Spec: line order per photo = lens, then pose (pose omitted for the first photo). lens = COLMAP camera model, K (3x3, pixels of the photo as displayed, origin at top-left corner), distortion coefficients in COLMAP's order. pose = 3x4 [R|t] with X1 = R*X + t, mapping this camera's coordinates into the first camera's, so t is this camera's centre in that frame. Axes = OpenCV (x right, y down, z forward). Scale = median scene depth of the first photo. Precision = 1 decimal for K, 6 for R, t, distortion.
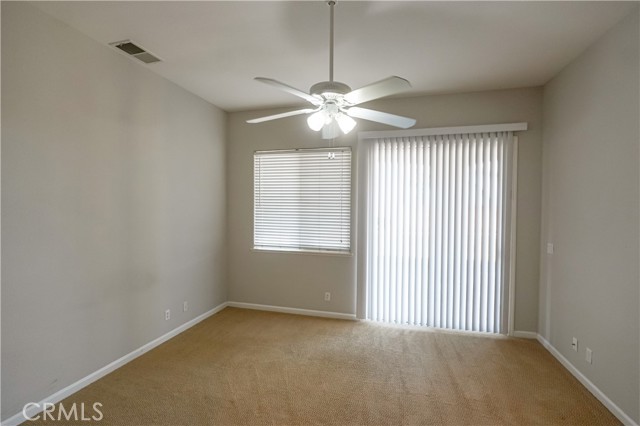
lens RADIAL K [[295.5, 0, 318.8], [0, 295.5, 212.2], [0, 0, 1]] dist [-0.024528, 0.011304]
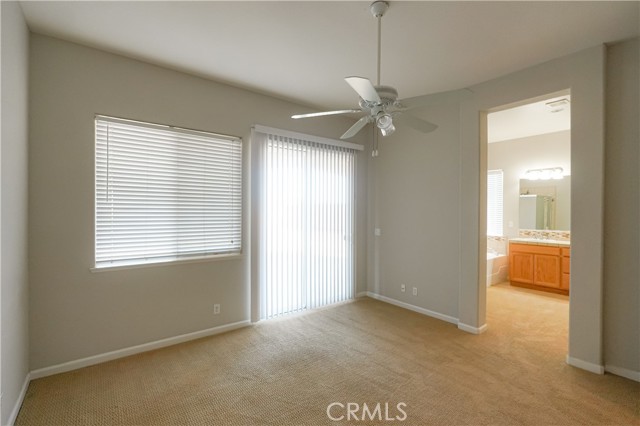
lens RADIAL K [[295.5, 0, 318.8], [0, 295.5, 212.2], [0, 0, 1]] dist [-0.024528, 0.011304]
pose [[0.594017, -0.008652, 0.804406, -0.526568], [0.017744, 0.999840, -0.002349, 0.017843], [-0.804257, 0.015669, 0.594075, 0.290936]]
